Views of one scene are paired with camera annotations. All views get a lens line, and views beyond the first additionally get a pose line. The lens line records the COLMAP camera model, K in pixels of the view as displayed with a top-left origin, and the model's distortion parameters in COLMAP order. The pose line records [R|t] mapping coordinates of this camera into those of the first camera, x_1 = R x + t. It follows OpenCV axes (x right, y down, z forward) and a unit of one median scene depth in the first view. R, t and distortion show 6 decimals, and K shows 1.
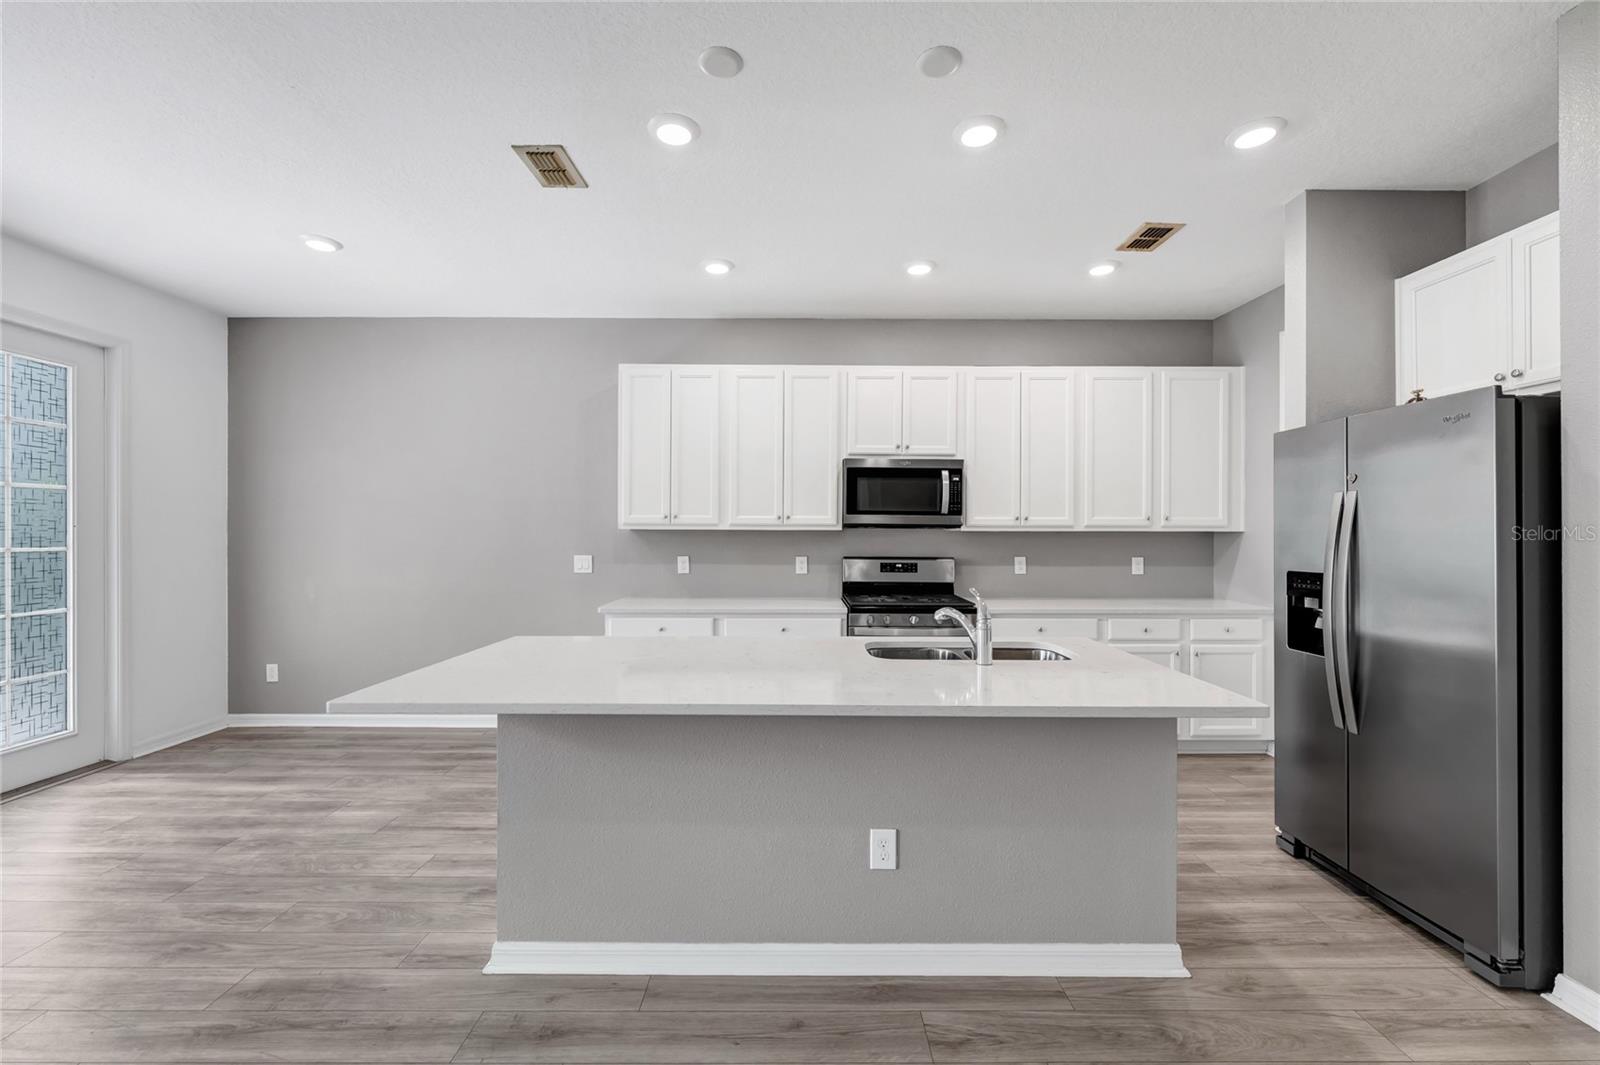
lens RADIAL K [[657.9, 0, 795.6], [0, 657.9, 535.5], [0, 0, 1]] dist [0.000341, -0.000299]
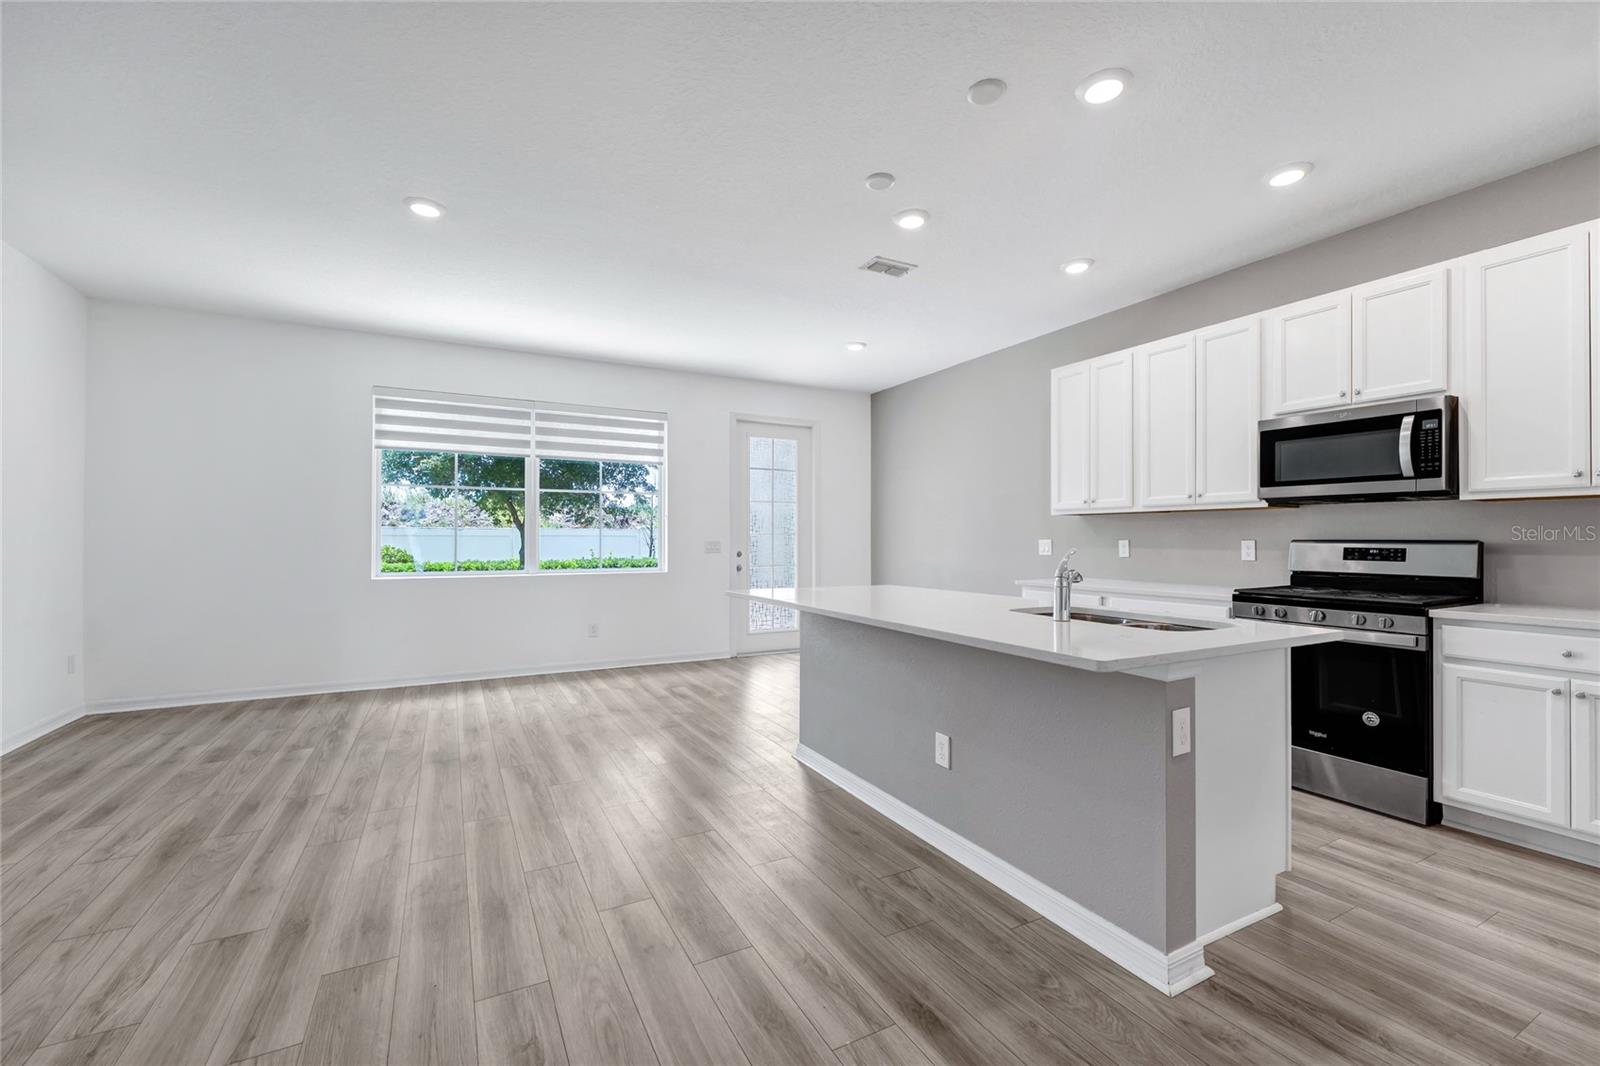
lens RADIAL K [[657.9, 0, 795.6], [0, 657.9, 536.0], [0, 0, 1]] dist [0.000341, -0.000299]
pose [[0.466850, -0.007224, -0.884307, 0.545065], [-0.003748, 0.999941, -0.010147, 0.040810], [0.884328, 0.008051, 0.466796, 0.080980]]
